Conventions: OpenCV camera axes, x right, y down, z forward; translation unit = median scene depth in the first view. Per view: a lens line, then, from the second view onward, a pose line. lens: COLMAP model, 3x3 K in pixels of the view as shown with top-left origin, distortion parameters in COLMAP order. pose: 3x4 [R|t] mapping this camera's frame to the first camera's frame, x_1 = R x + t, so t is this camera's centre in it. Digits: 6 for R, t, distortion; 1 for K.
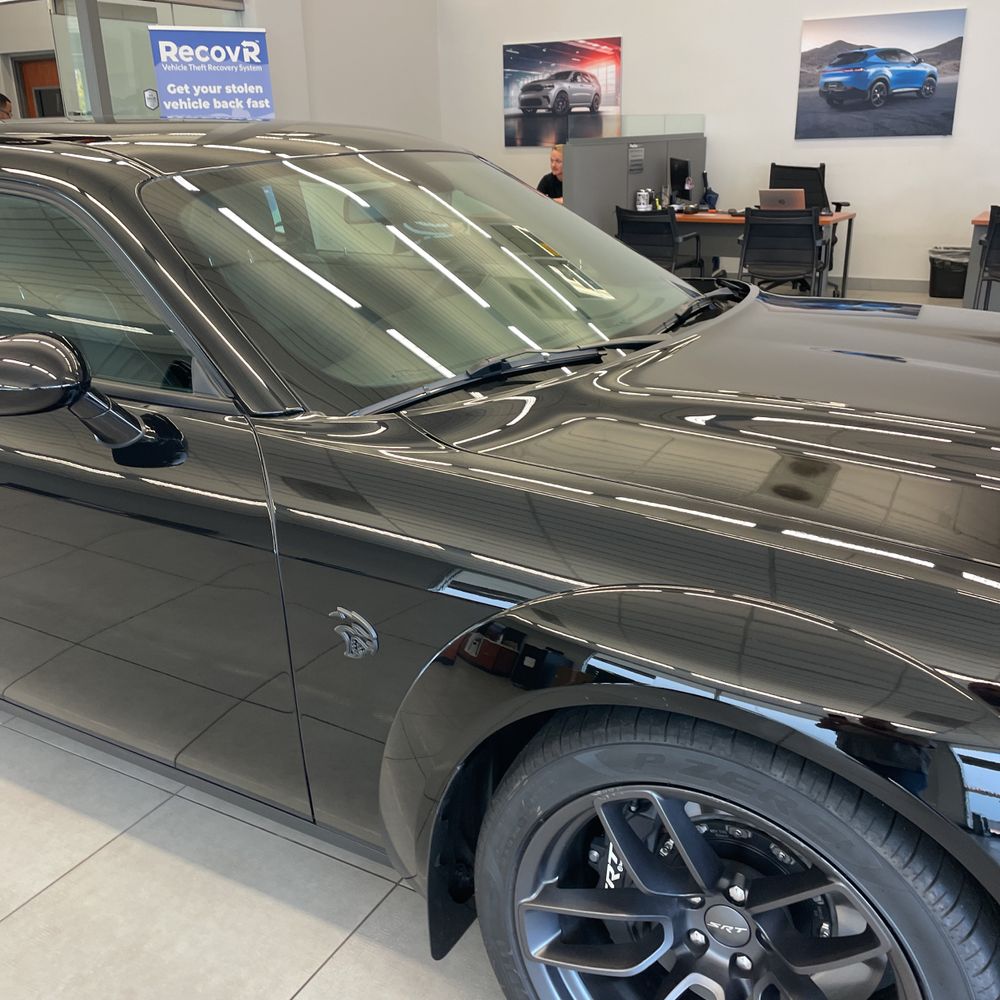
lens RADIAL K [[1003.8, 0, 477.3], [0, 1003.8, 487.9], [0, 0, 1]] dist [0.036959, 0.000000]
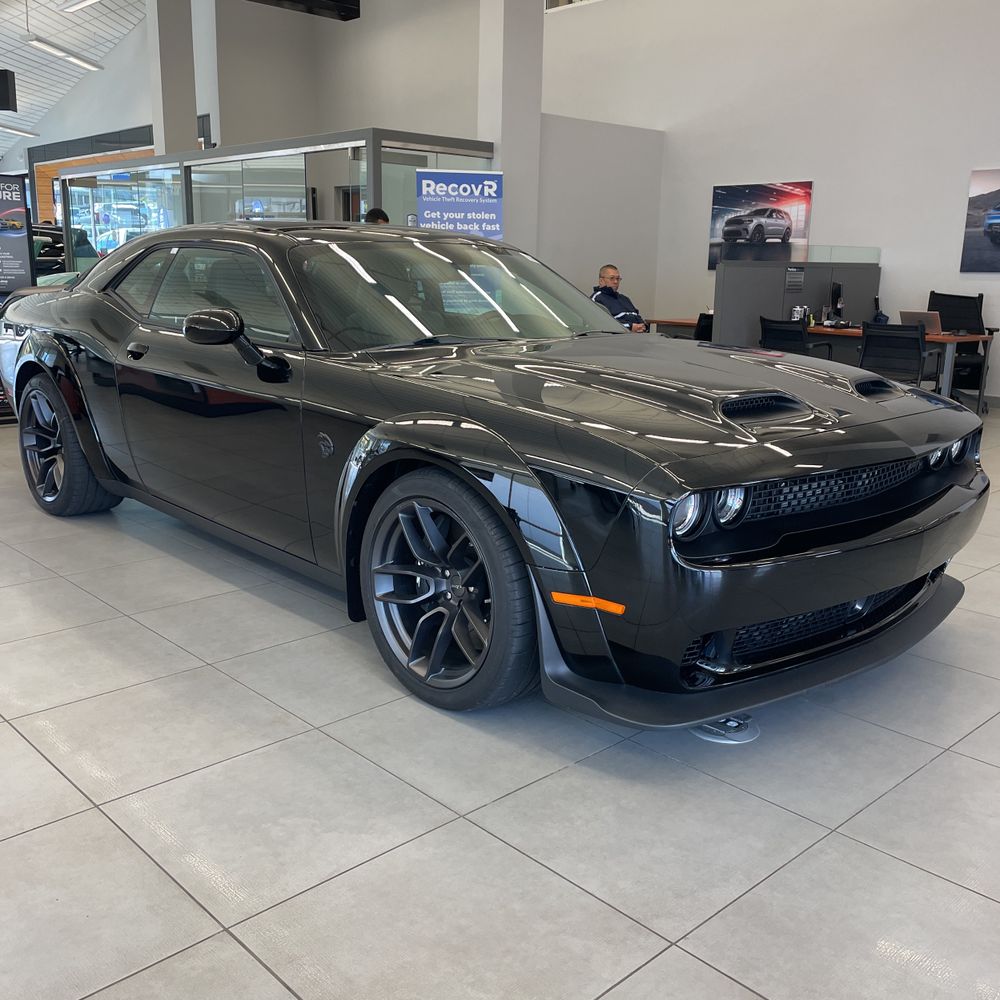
lens RADIAL K [[1003.8, 0, 490.9], [0, 1003.8, 496.7], [0, 0, 1]] dist [0.036959, 0.000000]
pose [[0.959389, 0.101058, -0.263364, 0.160244], [-0.129615, 0.987158, -0.093373, 0.081934], [0.250546, 0.123717, 0.960167, -0.196099]]
